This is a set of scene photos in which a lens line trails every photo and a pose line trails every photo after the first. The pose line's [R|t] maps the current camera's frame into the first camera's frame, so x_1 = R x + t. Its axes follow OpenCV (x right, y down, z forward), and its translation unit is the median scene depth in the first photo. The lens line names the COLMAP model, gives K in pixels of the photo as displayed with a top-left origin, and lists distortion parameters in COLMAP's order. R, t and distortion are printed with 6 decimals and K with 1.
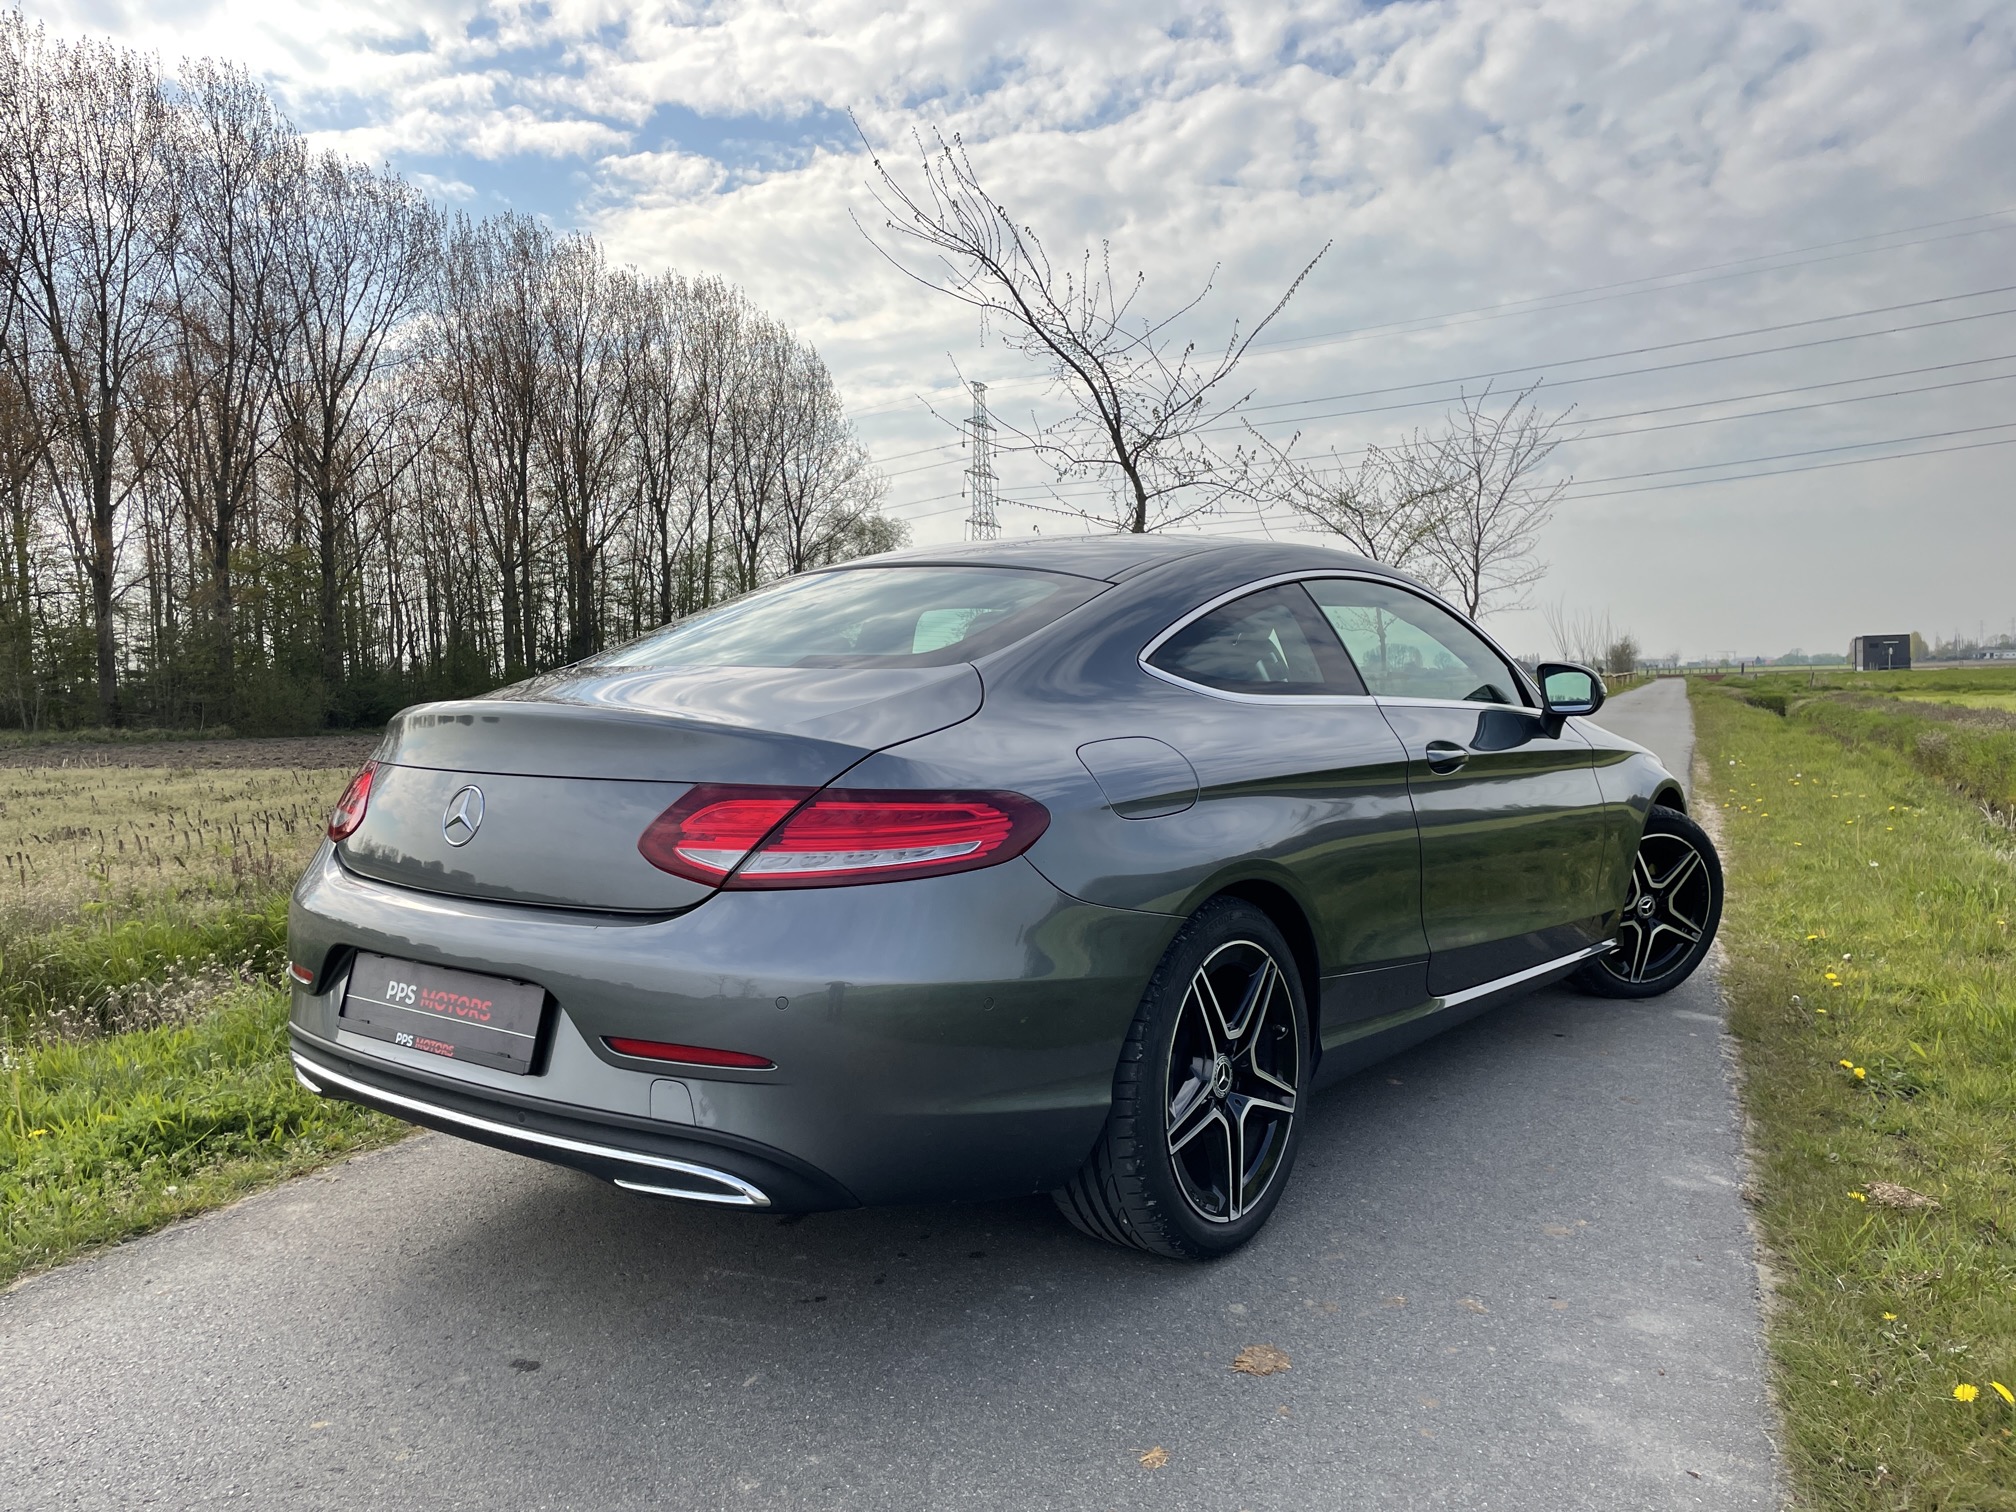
lens RADIAL K [[1536.7, 0, 1008.0], [0, 1536.7, 770.8], [0, 0, 1]] dist [0.081859, -0.108982]
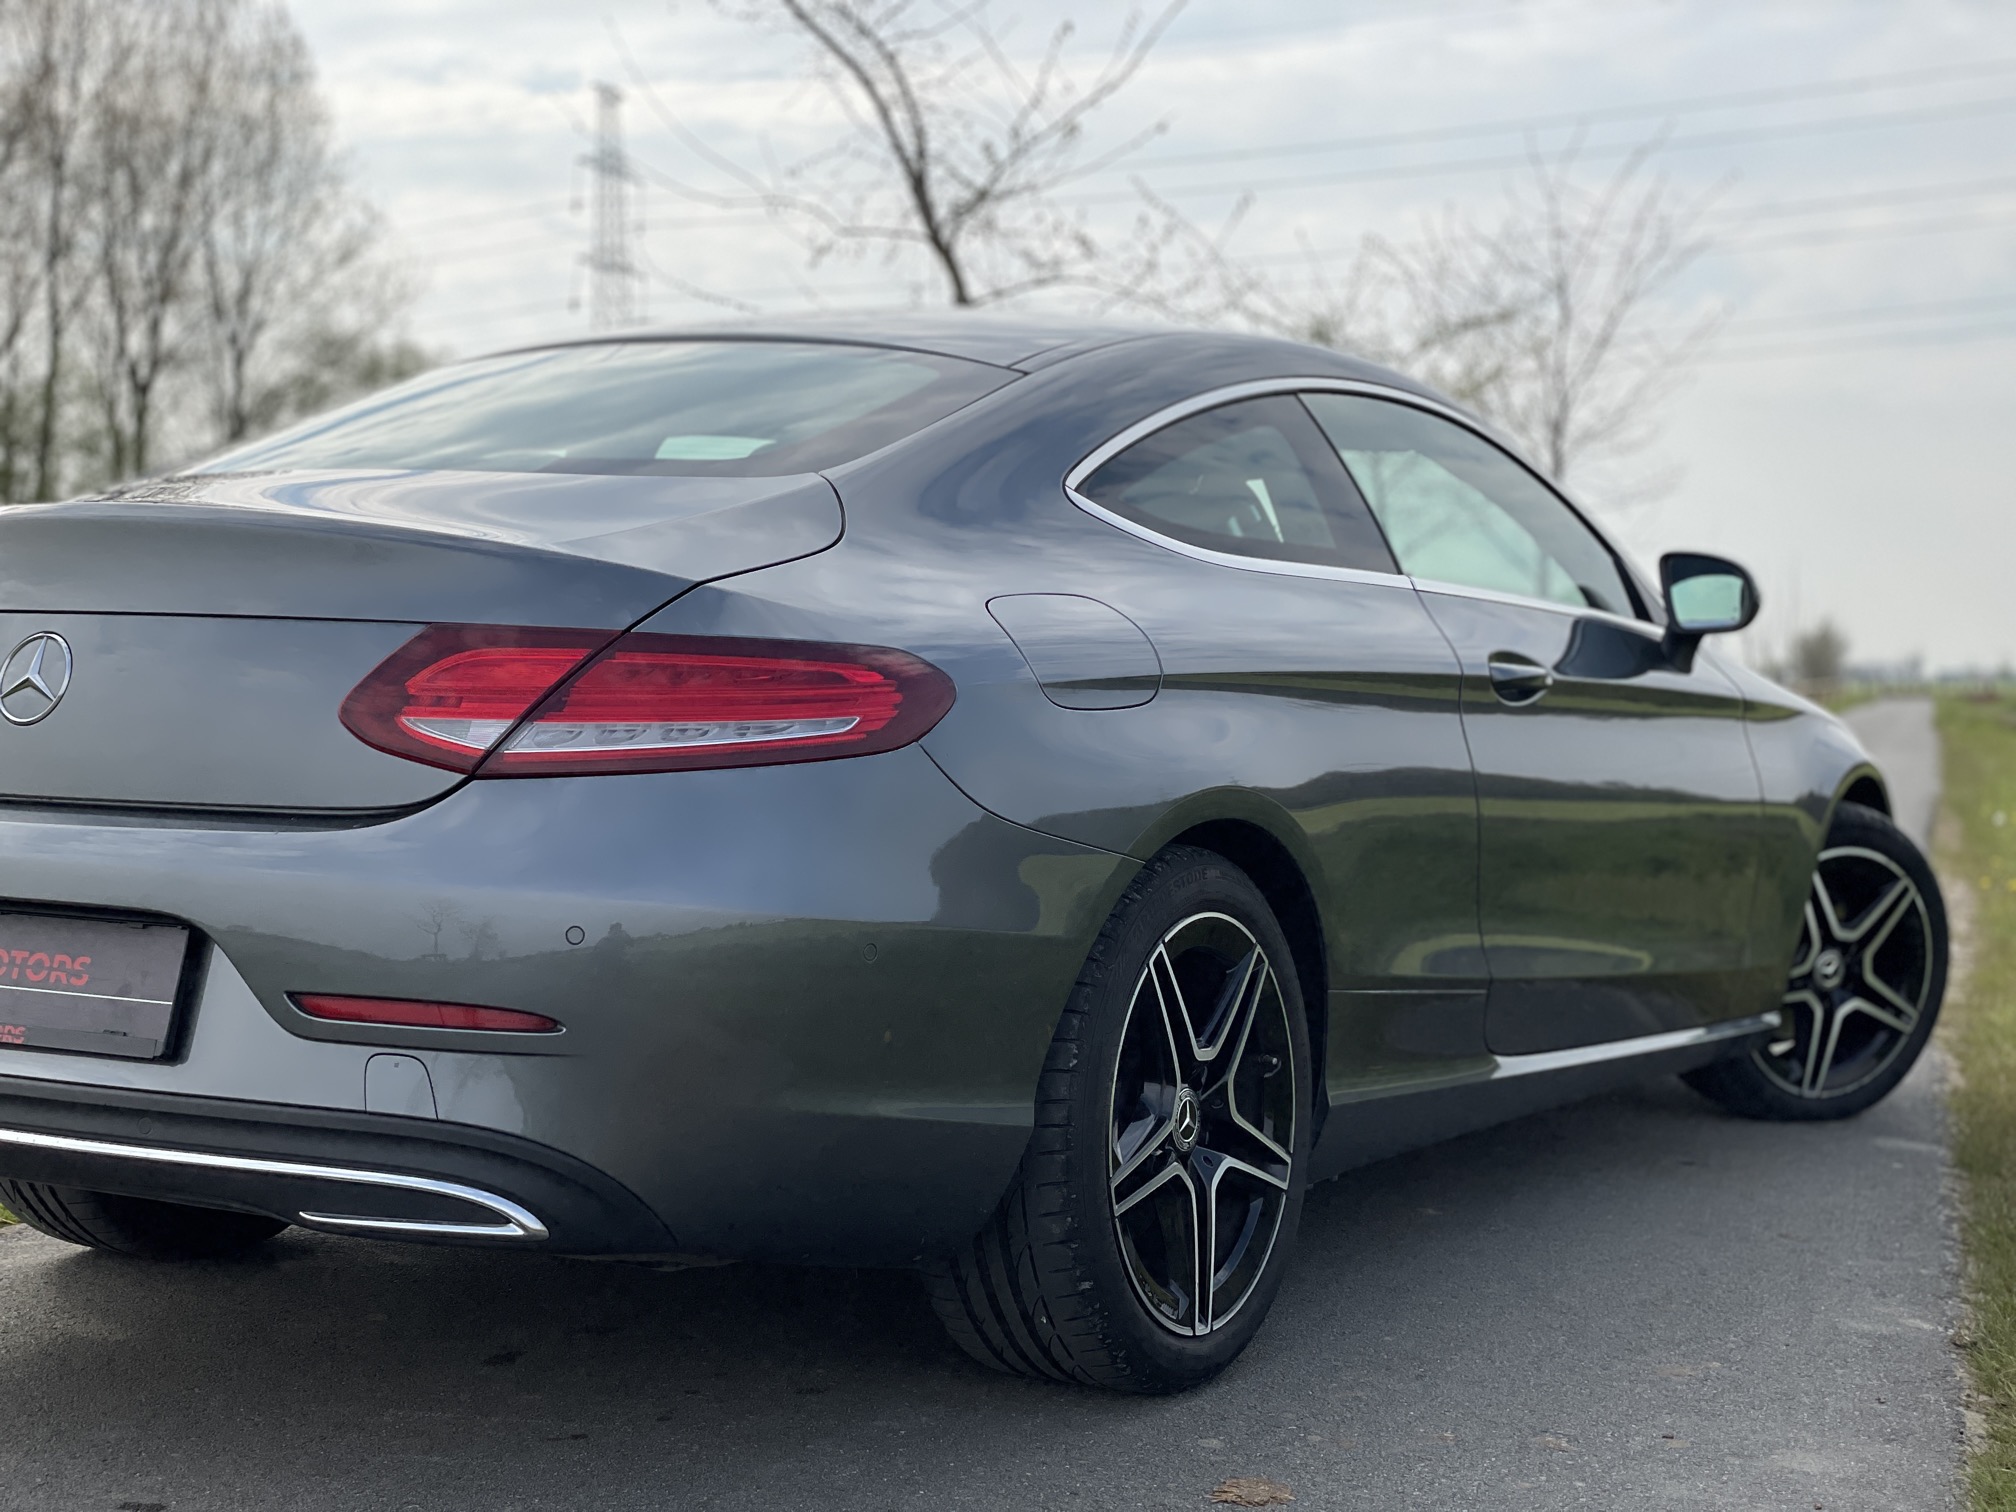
lens RADIAL K [[3038.4, 0, 1018.0], [0, 3038.4, 748.9], [0, 0, 1]] dist [0.090359, 0.000000]
pose [[0.992643, 0.019839, 0.119442, -0.060320], [-0.015471, 0.999181, -0.037390, 0.060915], [-0.120086, 0.035267, 0.992137, -0.188301]]
